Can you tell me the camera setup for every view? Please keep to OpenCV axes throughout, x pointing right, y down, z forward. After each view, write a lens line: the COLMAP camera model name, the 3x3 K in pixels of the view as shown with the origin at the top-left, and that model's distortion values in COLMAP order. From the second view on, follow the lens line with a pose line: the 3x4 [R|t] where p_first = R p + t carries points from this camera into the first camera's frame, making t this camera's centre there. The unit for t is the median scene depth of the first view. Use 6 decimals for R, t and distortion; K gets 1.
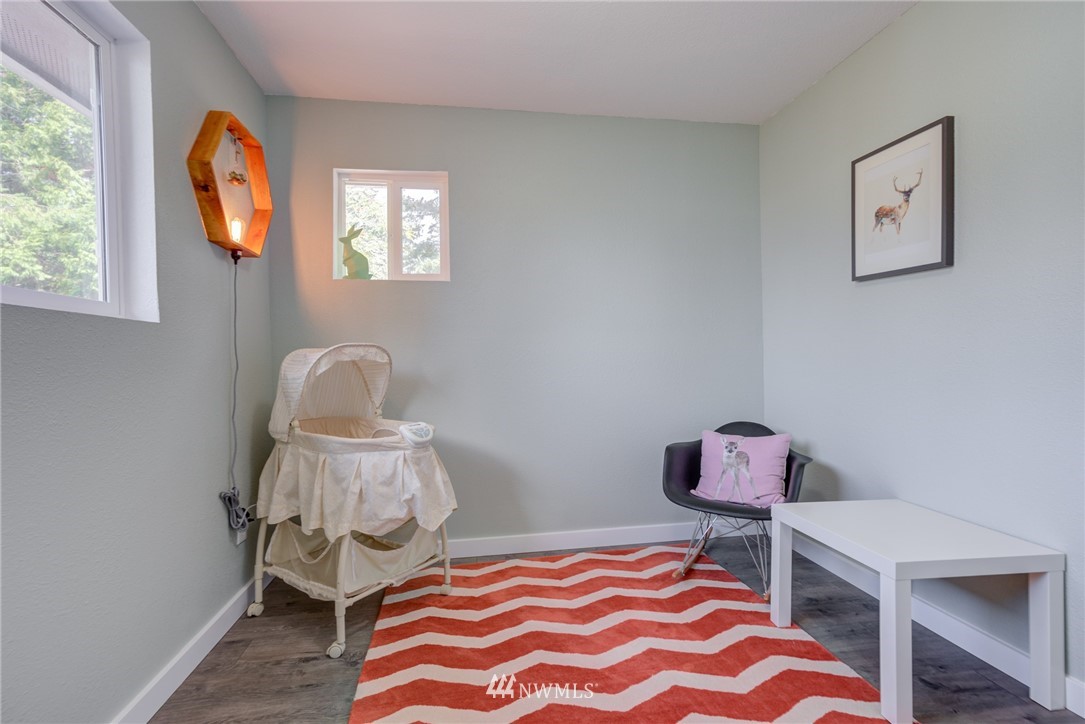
lens RADIAL K [[494.3, 0, 530.2], [0, 494.3, 355.4], [0, 0, 1]] dist [0.001034, 0.001823]
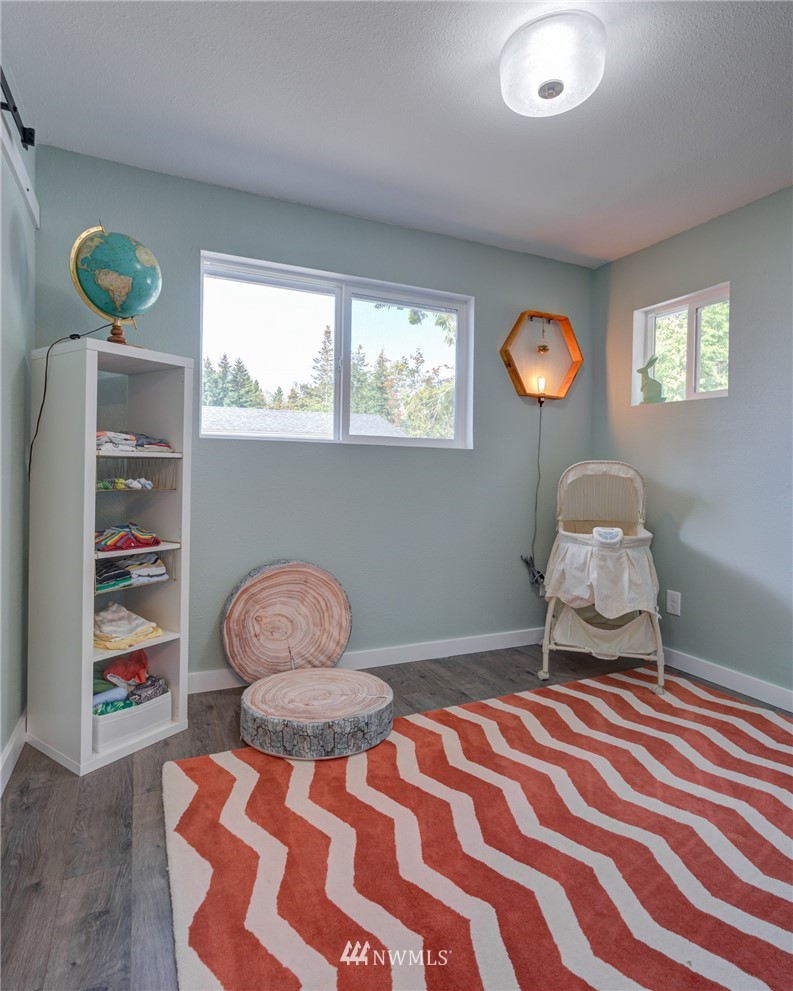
lens RADIAL K [[551.8, 0, 385.7], [0, 551.8, 473.4], [0, 0, 1]] dist [-0.007199, 0.000668]
pose [[0.262033, 0.029458, -0.964609, 0.890236], [-0.024135, 0.999421, 0.023964, -0.013686], [0.964757, 0.017002, 0.262592, 0.116156]]
